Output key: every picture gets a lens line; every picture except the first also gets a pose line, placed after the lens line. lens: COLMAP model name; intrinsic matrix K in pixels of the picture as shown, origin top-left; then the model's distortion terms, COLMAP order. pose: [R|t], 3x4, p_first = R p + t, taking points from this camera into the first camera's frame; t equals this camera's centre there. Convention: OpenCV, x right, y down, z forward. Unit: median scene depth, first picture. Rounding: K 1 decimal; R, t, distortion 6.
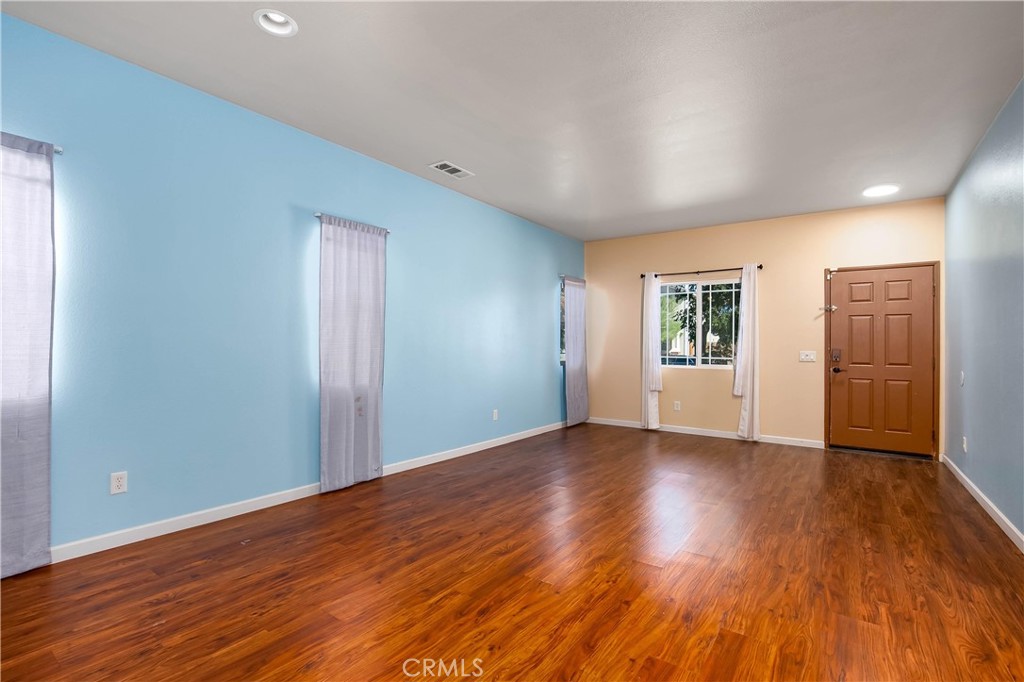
lens RADIAL K [[471.6, 0, 504.1], [0, 471.6, 345.2], [0, 0, 1]] dist [-0.017547, 0.002477]
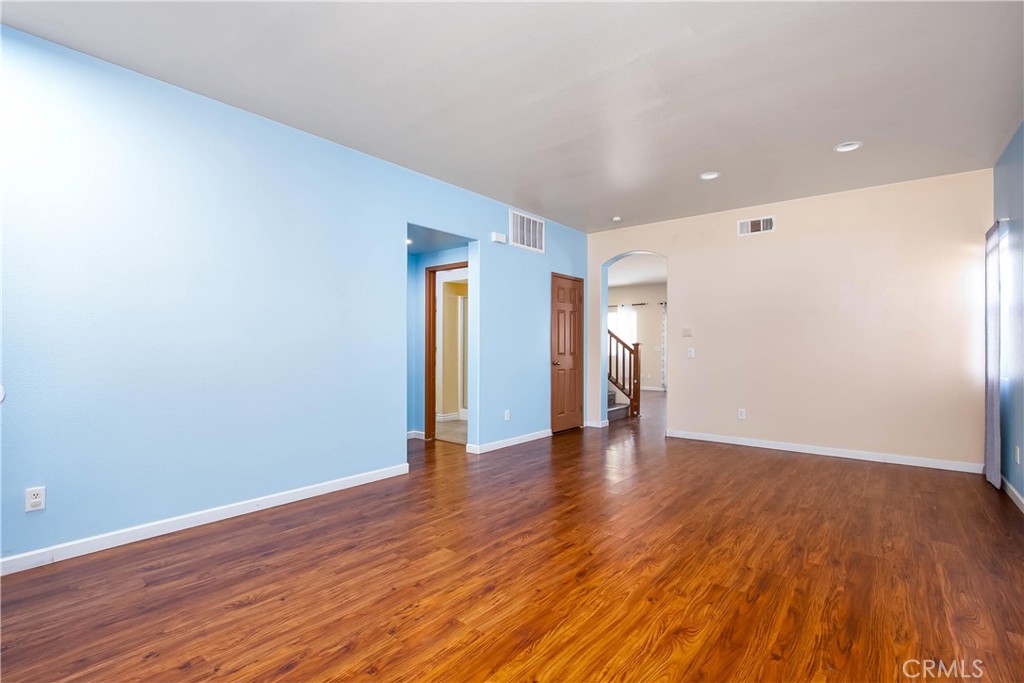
lens RADIAL K [[471.6, 0, 519.8], [0, 471.6, 344.2], [0, 0, 1]] dist [-0.017547, 0.002477]
pose [[-0.999417, -0.015220, 0.030556, 0.501623], [-0.015440, 0.999856, -0.006981, 0.015892], [-0.030445, -0.007448, -0.999509, 2.248943]]
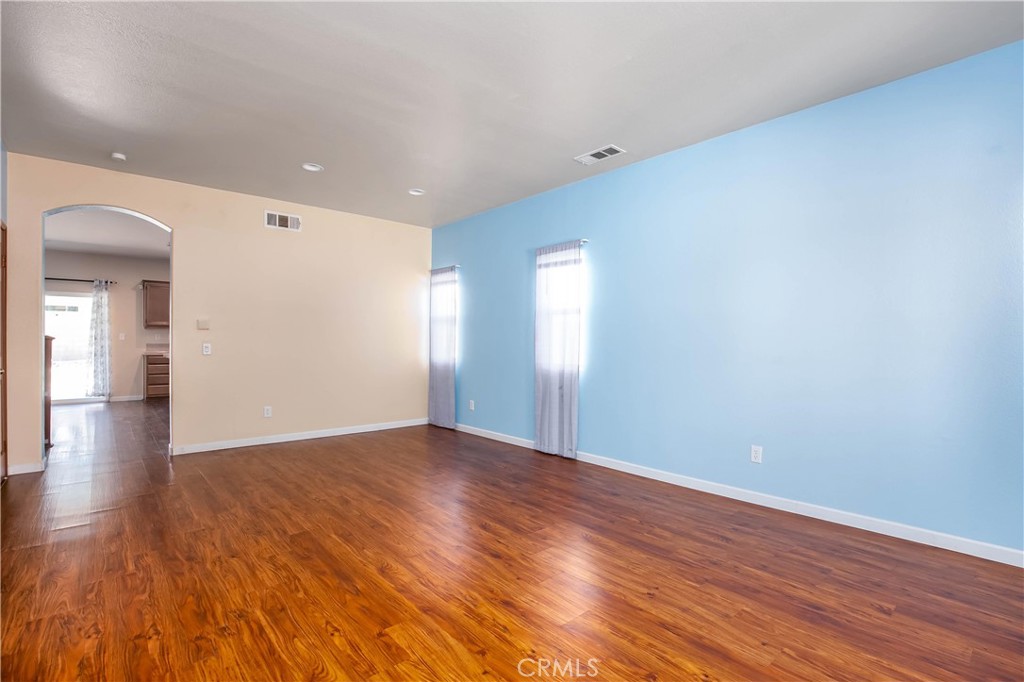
lens RADIAL K [[471.6, 0, 516.4], [0, 471.6, 344.6], [0, 0, 1]] dist [-0.017547, 0.002477]
pose [[-0.207099, -0.010164, -0.978267, 1.304331], [-0.005516, 0.999942, -0.009221, 0.020668], [0.978305, 0.003486, -0.207143, 1.617633]]
